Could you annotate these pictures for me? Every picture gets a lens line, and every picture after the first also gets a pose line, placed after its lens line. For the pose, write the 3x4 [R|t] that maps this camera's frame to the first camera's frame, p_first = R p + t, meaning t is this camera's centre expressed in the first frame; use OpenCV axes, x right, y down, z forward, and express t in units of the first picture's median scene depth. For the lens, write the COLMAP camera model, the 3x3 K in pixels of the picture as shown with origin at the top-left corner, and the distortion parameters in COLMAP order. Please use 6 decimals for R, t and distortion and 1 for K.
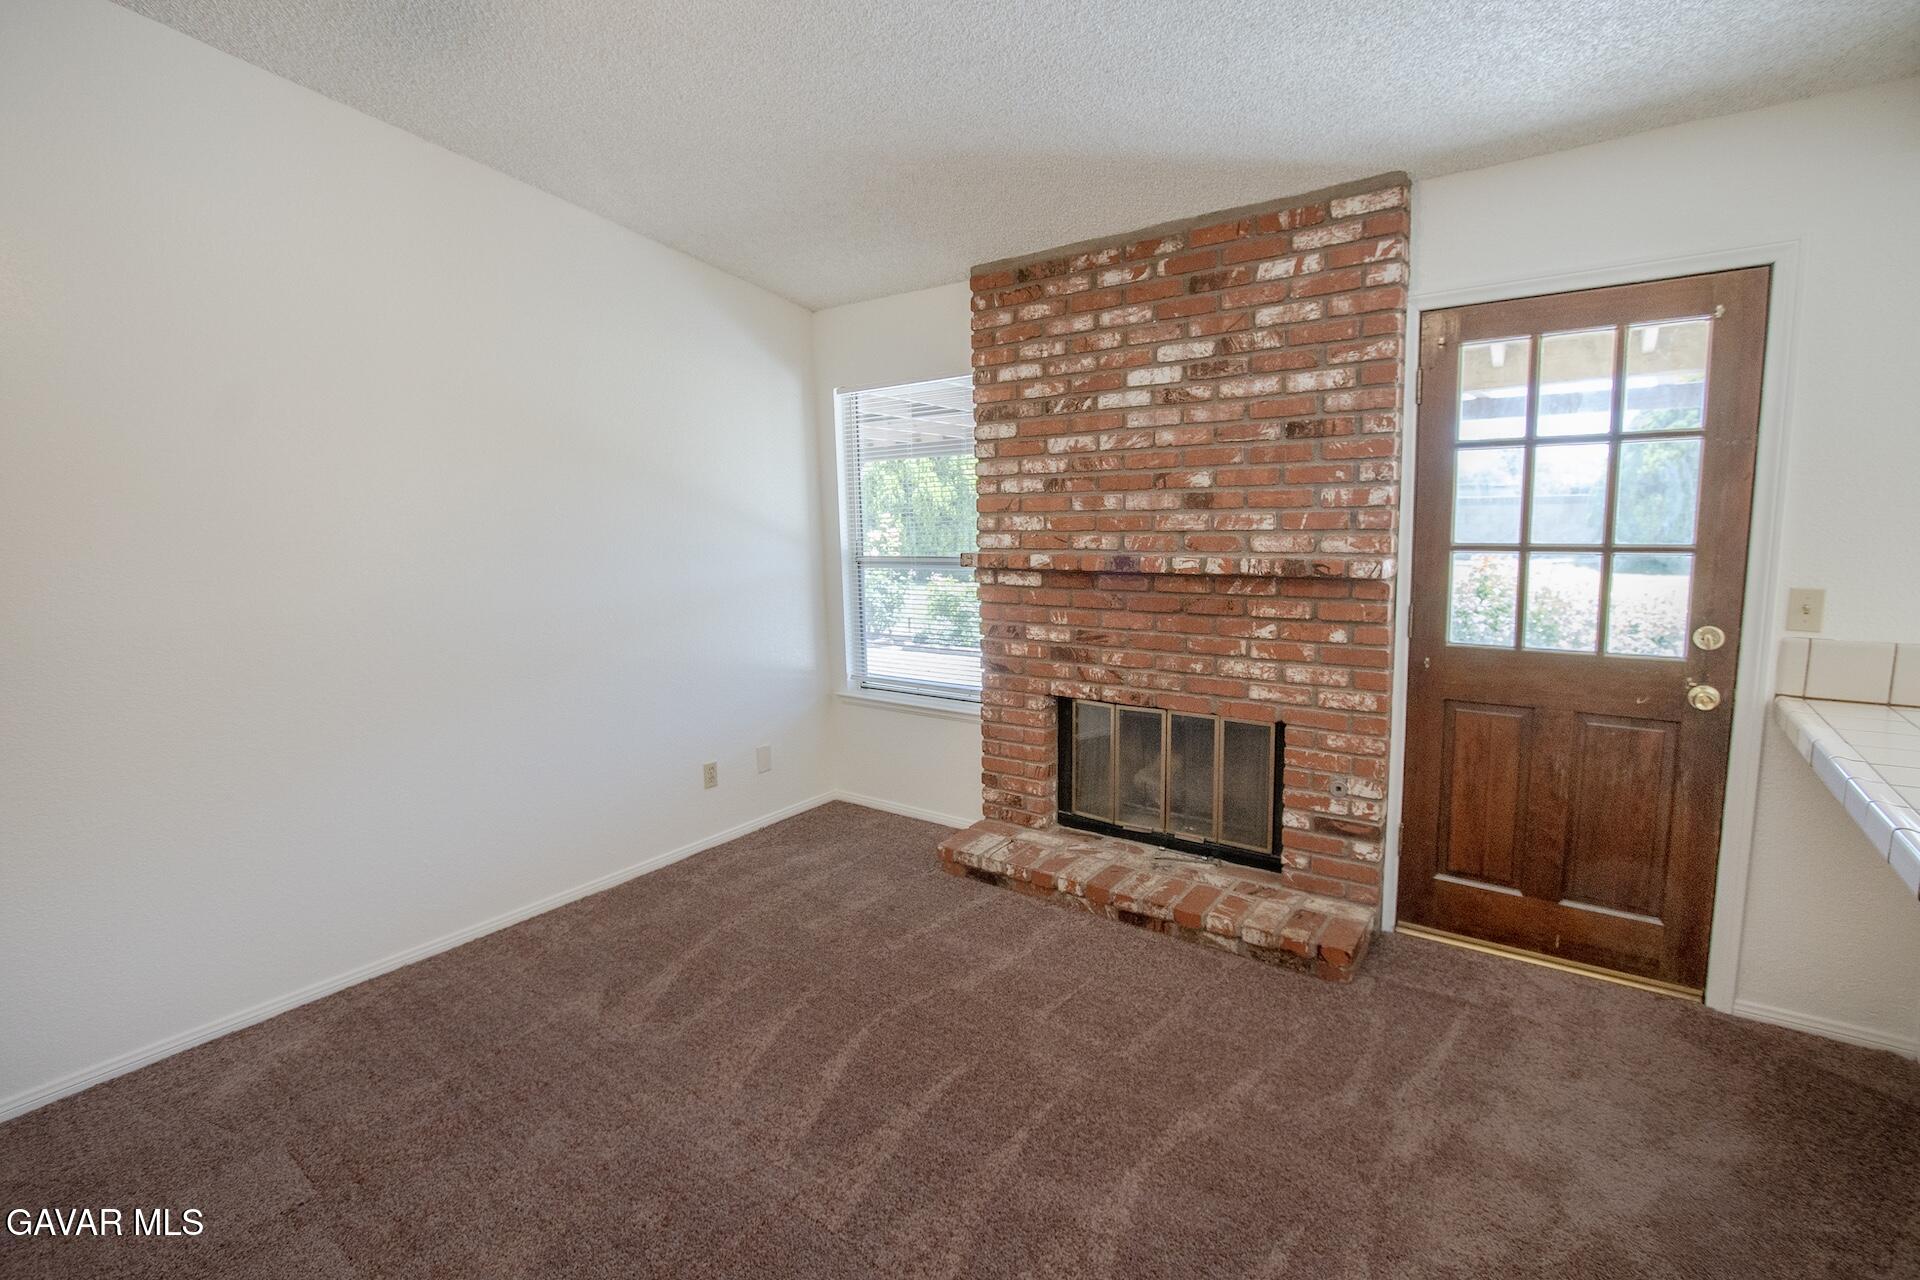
lens RADIAL K [[877.1, 0, 961.5], [0, 877.1, 621.6], [0, 0, 1]] dist [-0.020454, 0.004216]
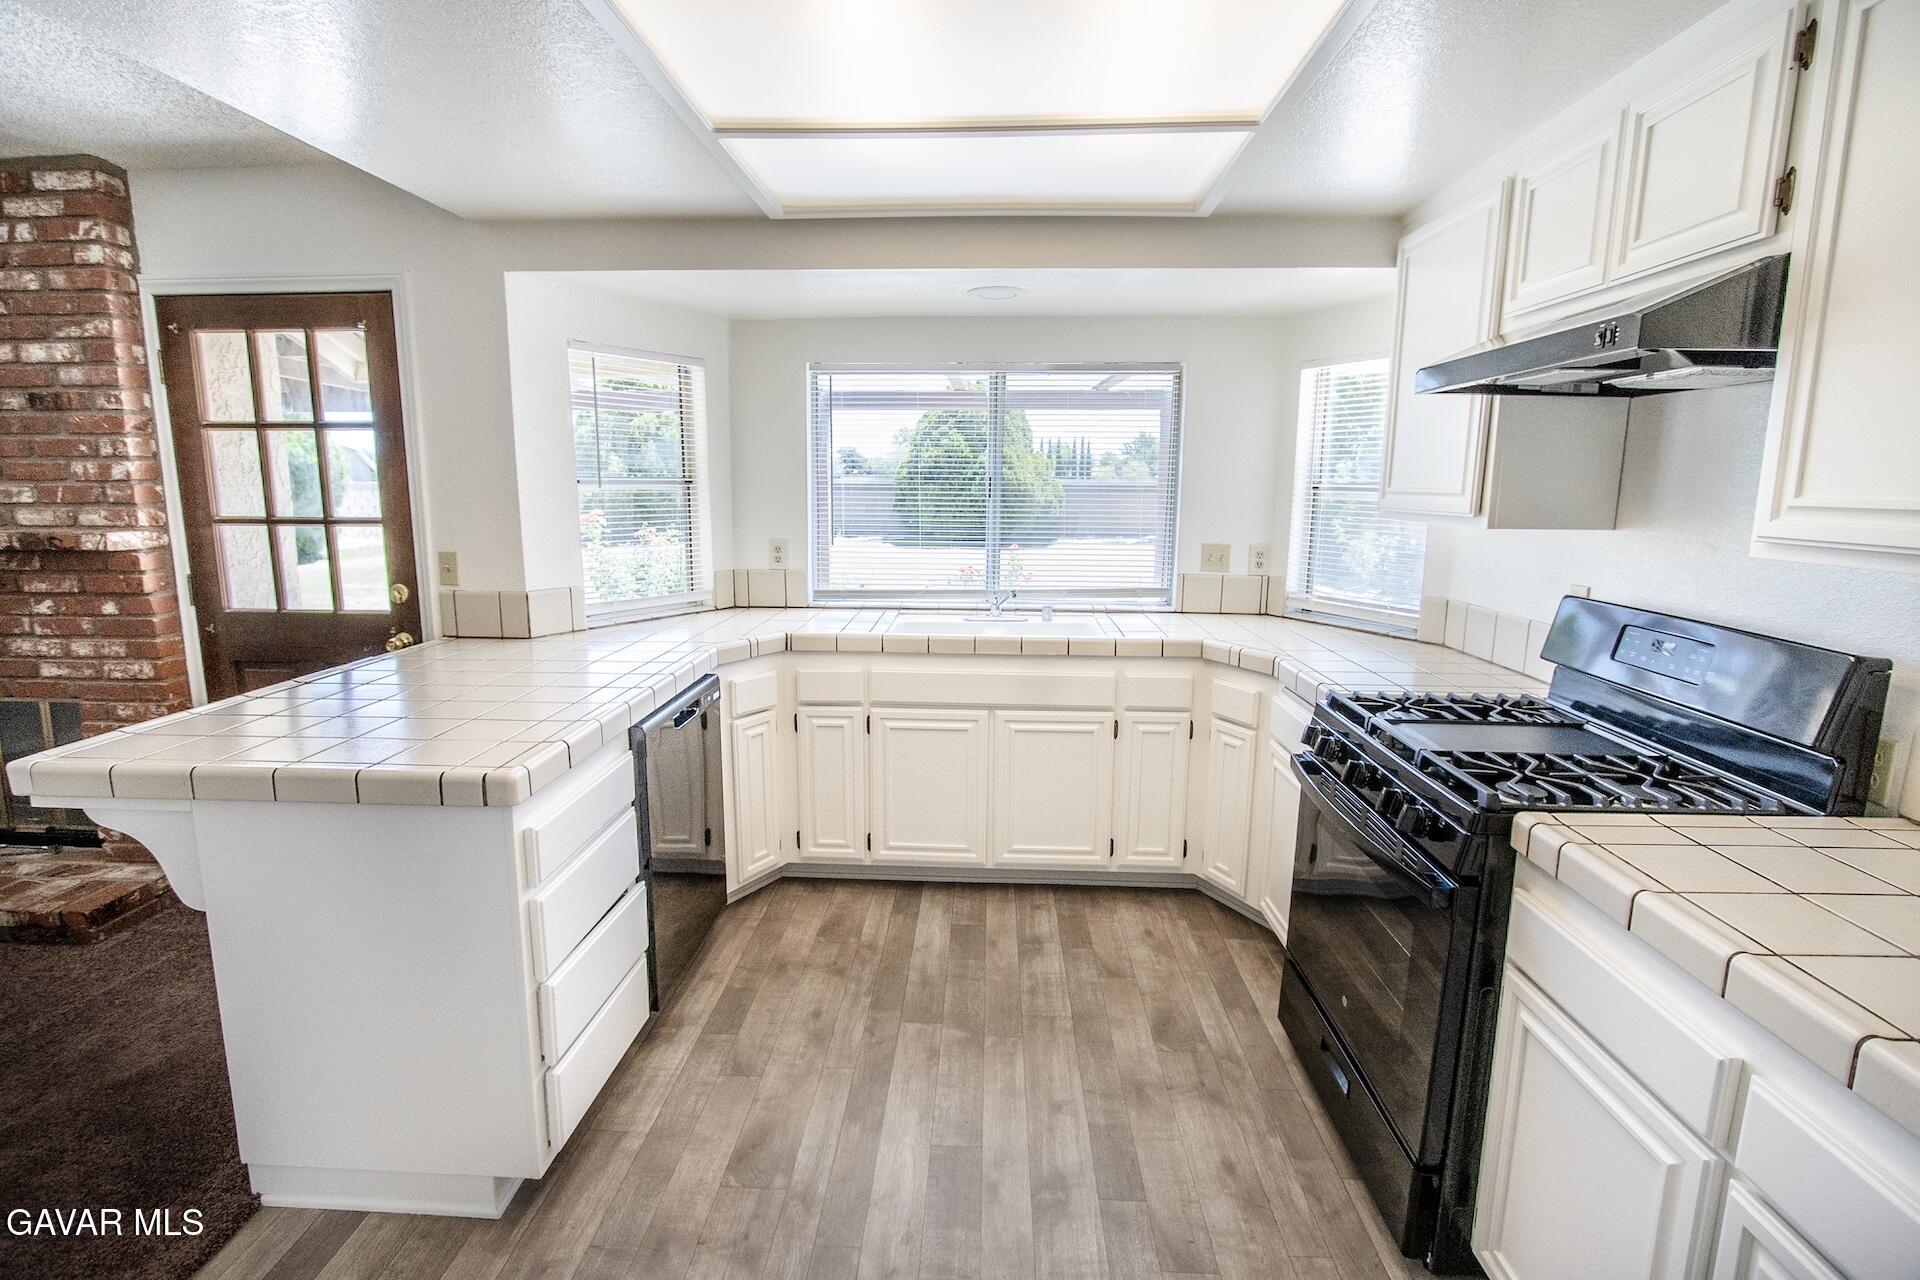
lens RADIAL K [[877.1, 0, 945.3], [0, 877.1, 619.8], [0, 0, 1]] dist [-0.020454, 0.004216]
pose [[0.835356, -0.057425, 0.546702, 0.653294], [0.045836, 0.998342, 0.034828, 0.037560], [-0.547796, -0.004036, 0.836602, -0.354106]]
